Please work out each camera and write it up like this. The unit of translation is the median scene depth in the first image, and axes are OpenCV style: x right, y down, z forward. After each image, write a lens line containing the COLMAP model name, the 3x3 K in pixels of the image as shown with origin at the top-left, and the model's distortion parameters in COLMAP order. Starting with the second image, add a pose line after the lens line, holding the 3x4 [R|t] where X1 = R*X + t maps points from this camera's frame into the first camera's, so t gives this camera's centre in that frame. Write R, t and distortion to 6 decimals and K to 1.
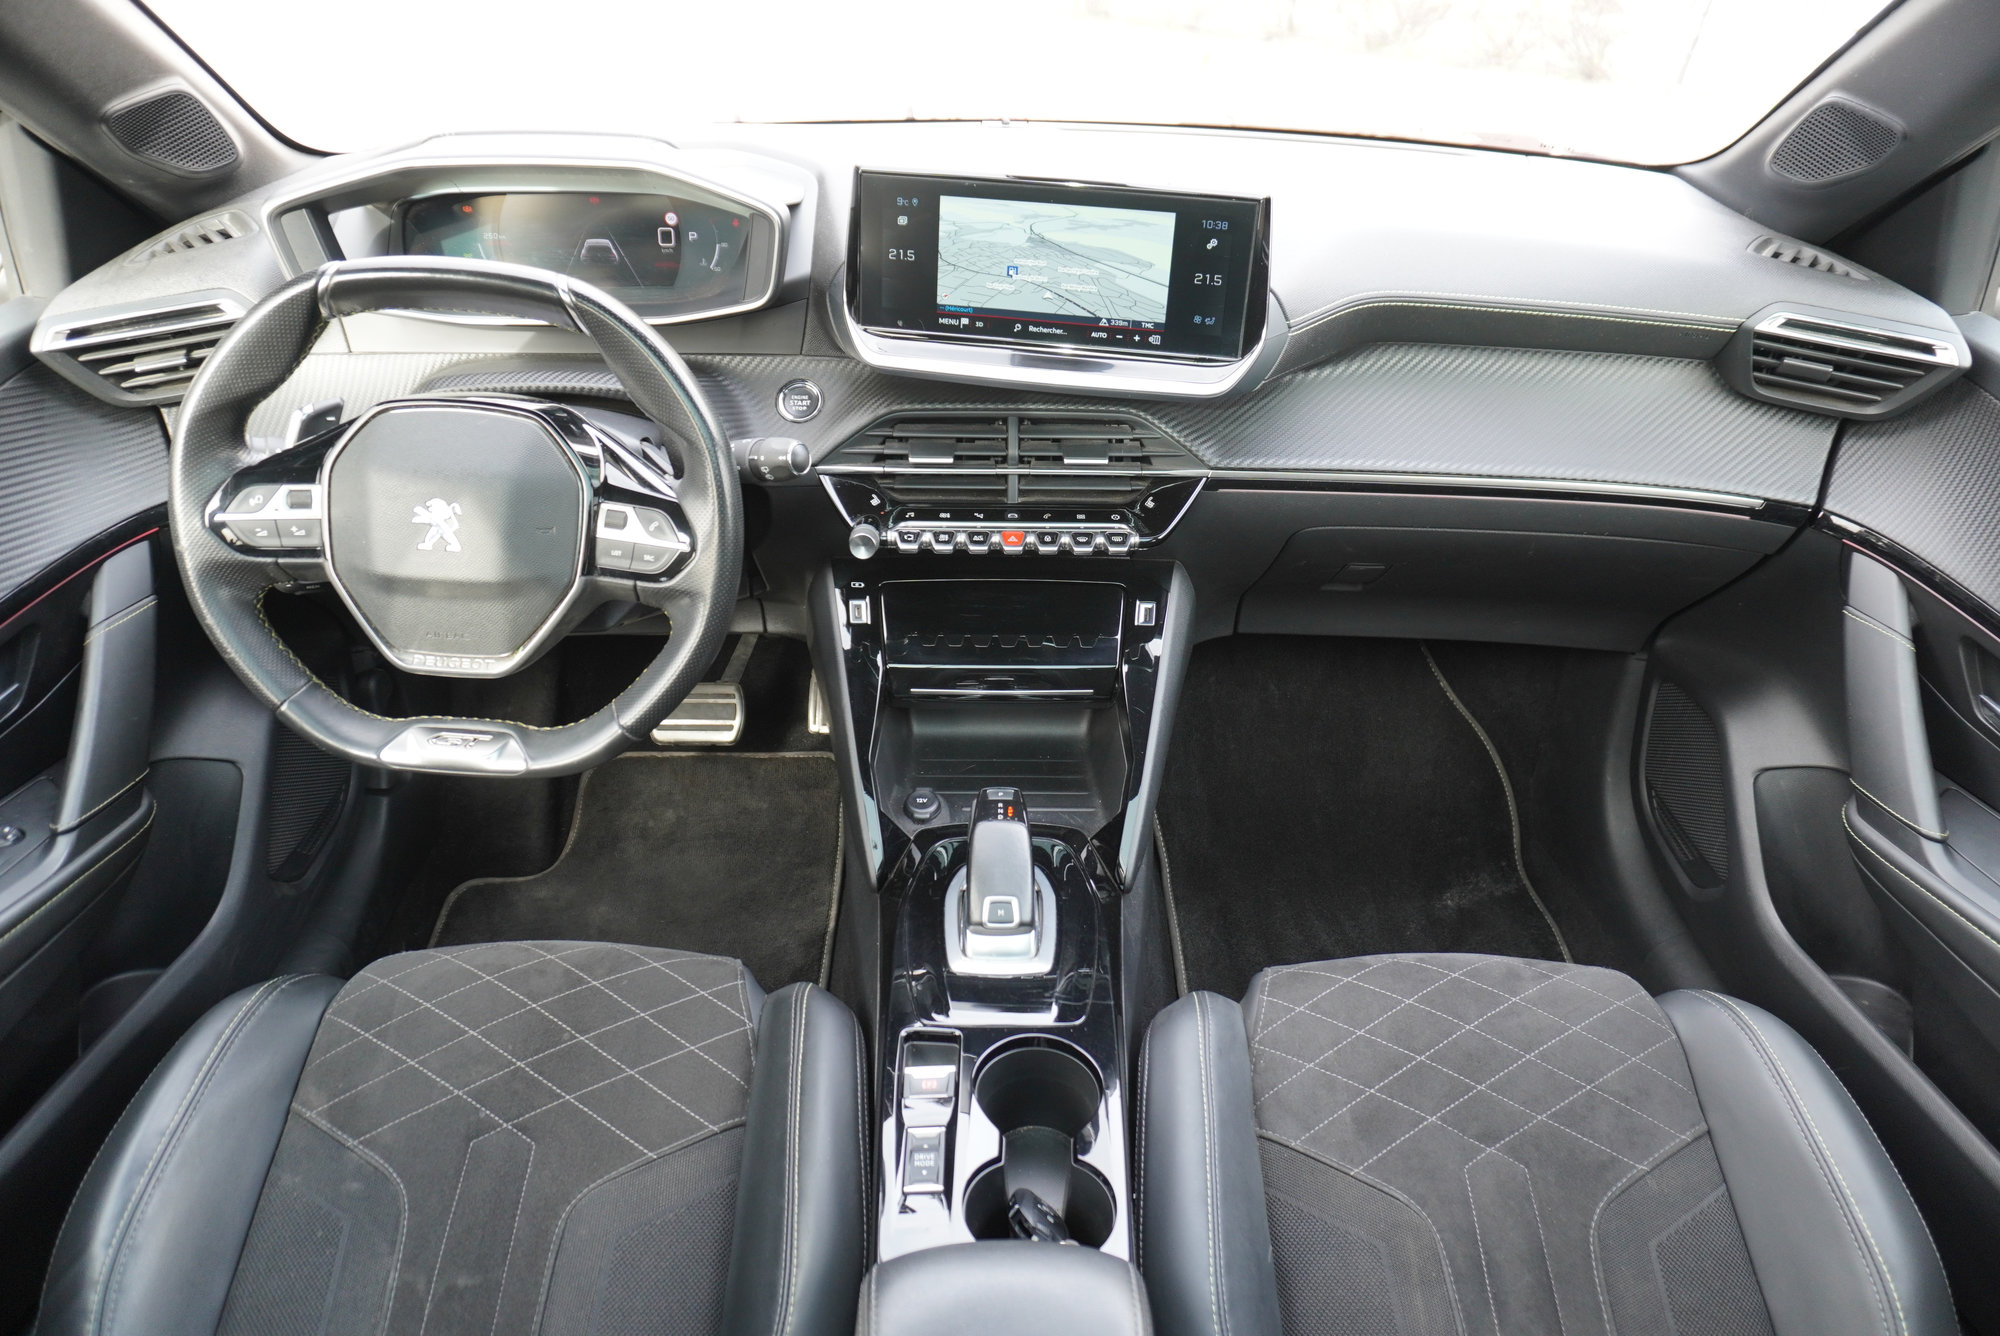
lens RADIAL K [[1346.5, 0, 994.3], [0, 1346.5, 685.4], [0, 0, 1]] dist [-0.037865, 0.029192]
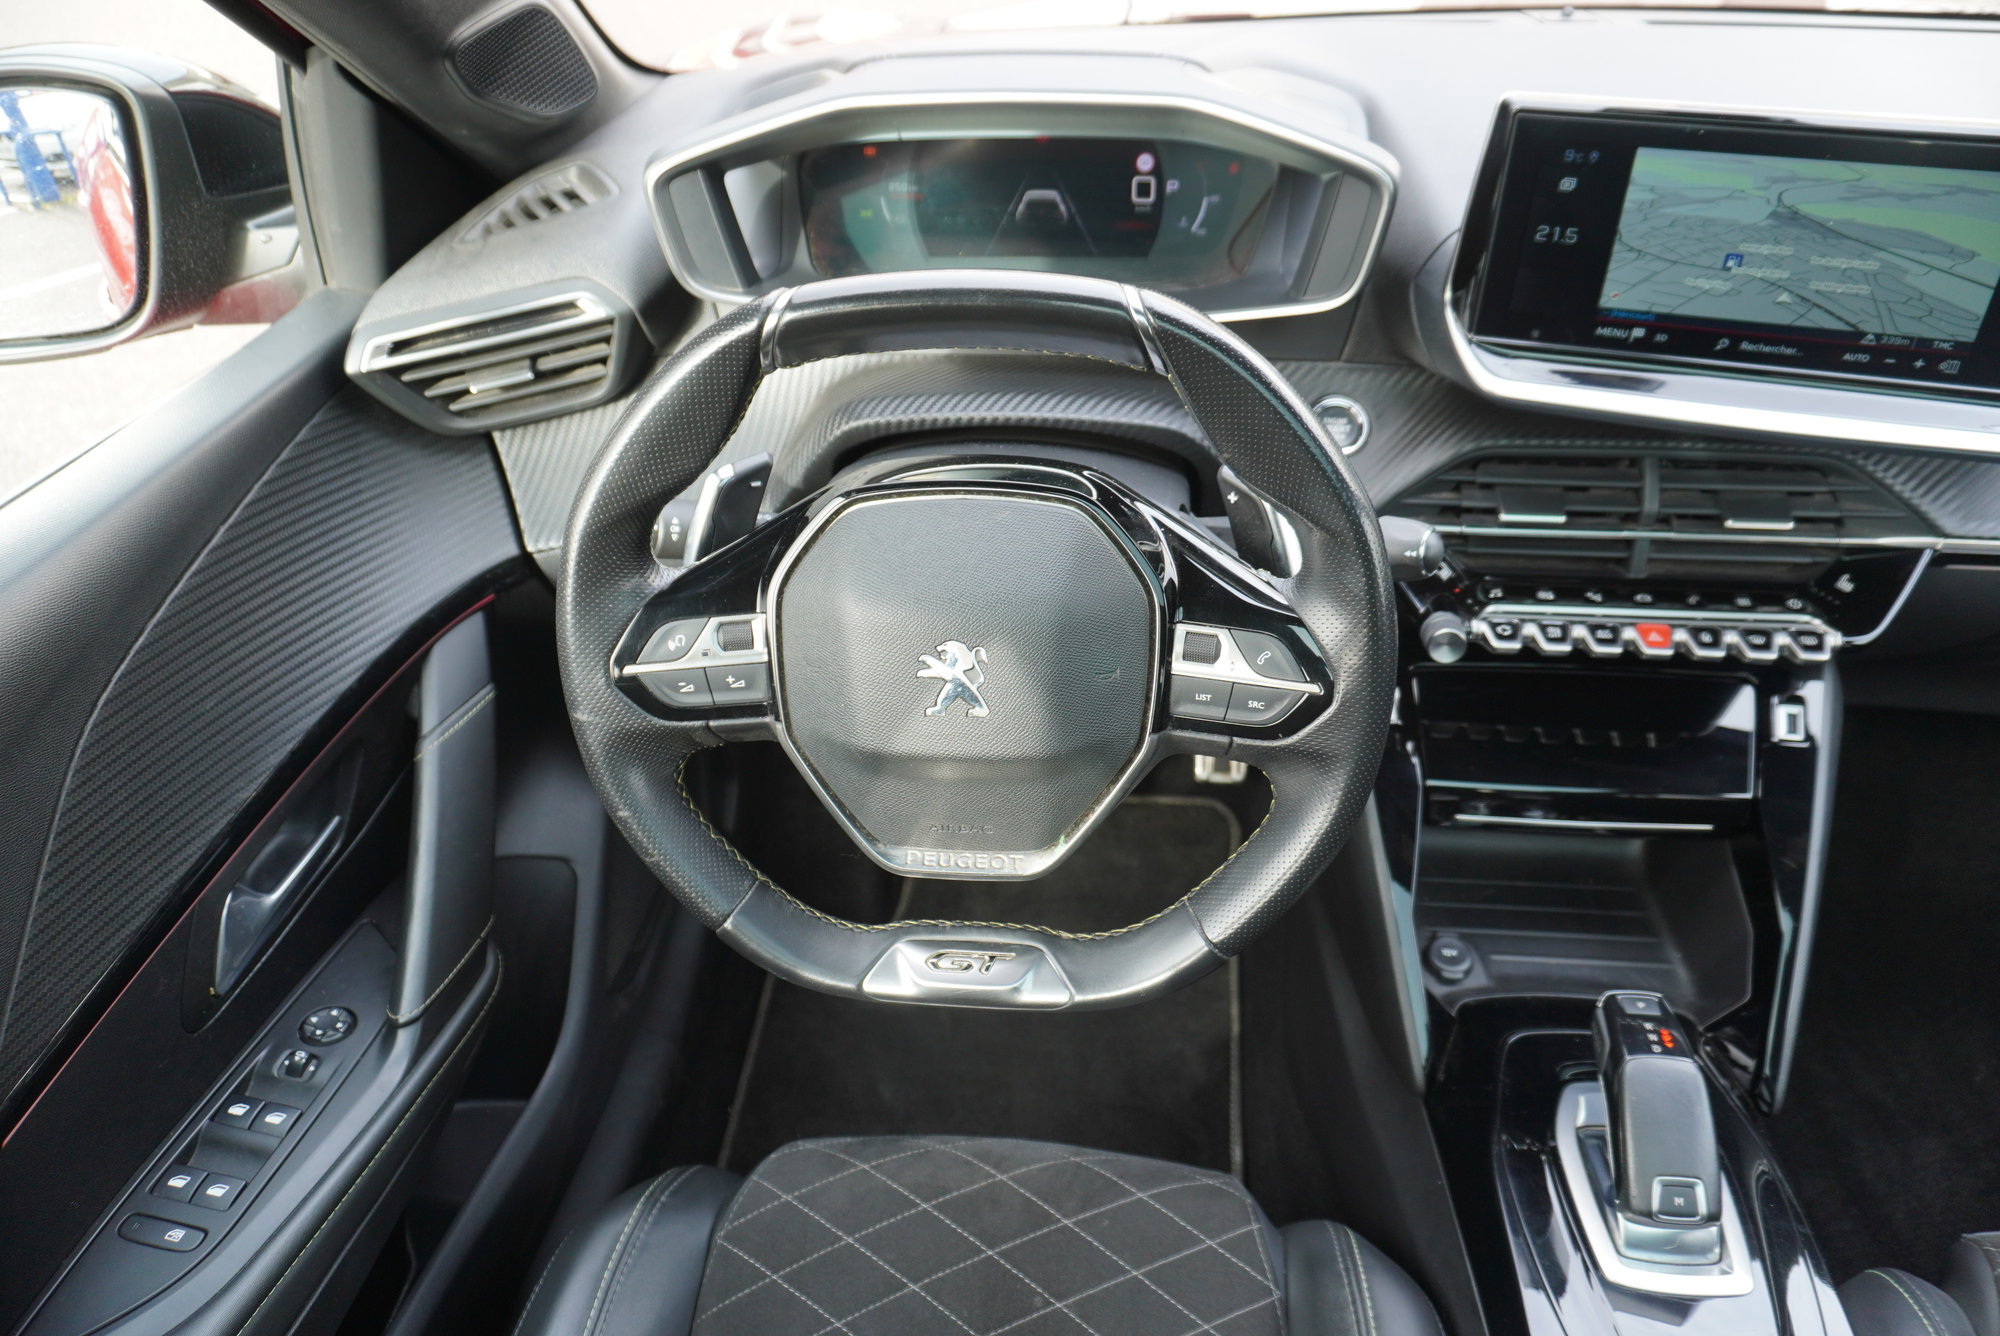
lens RADIAL K [[1346.5, 0, 995.7], [0, 1346.5, 677.1], [0, 0, 1]] dist [-0.037865, 0.029192]
pose [[0.993708, 0.030234, -0.107844, -0.267342], [-0.021109, 0.996176, 0.084776, -0.146905], [0.109995, -0.081966, 0.990547, 0.277044]]
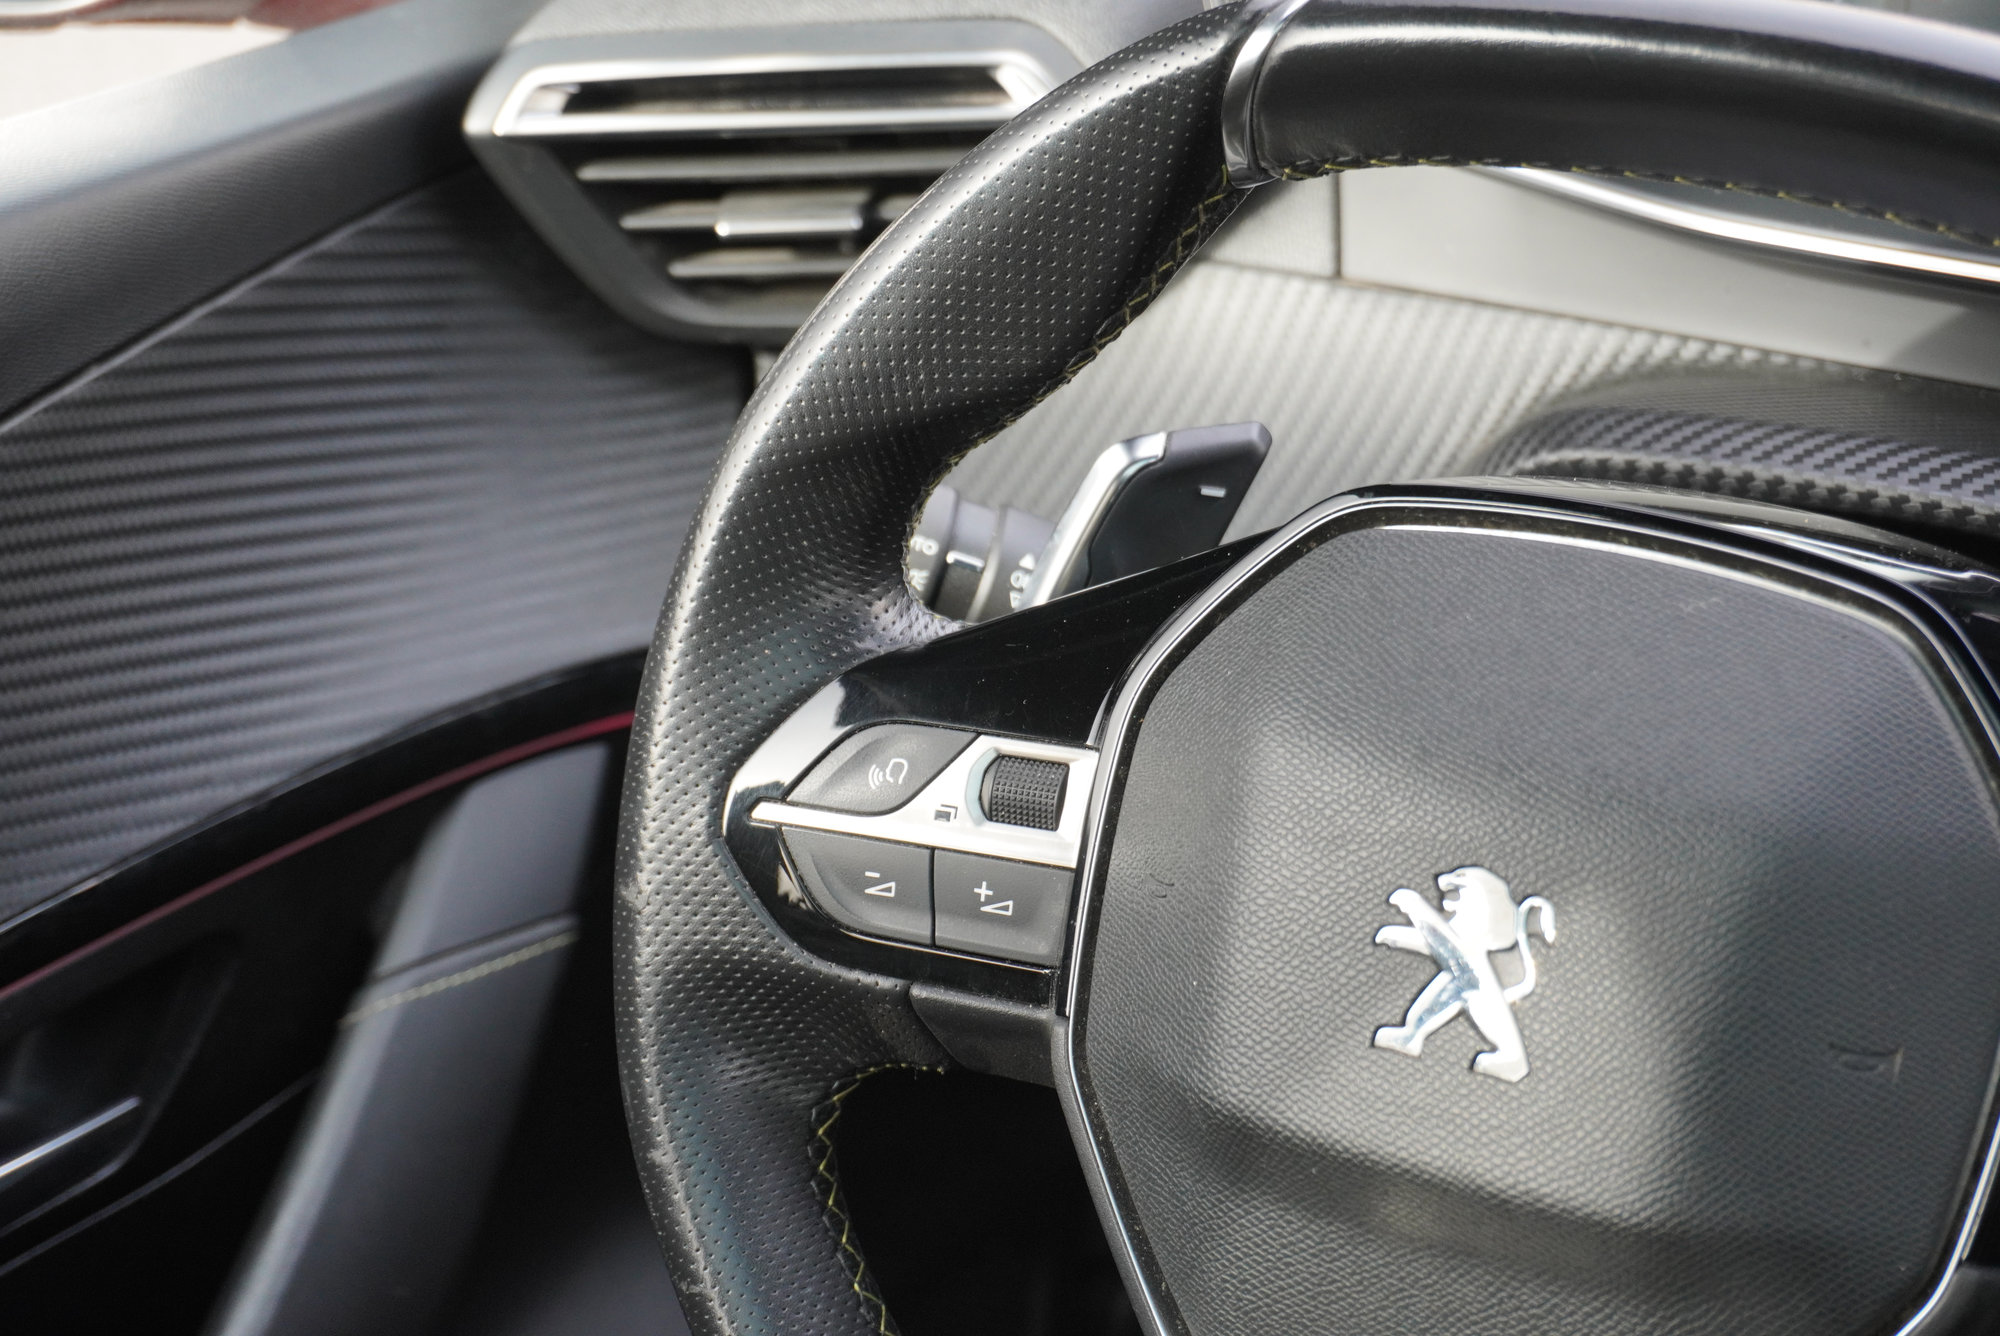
lens RADIAL K [[3864.9, 0, 989.7], [0, 3864.9, 682.8], [0, 0, 1]] dist [0.067483, 0.000000]
pose [[0.854063, 0.196890, -0.481468, -0.119766], [-0.272086, 0.957970, -0.090896, -0.065812], [0.443335, 0.208631, 0.871738, 0.240593]]
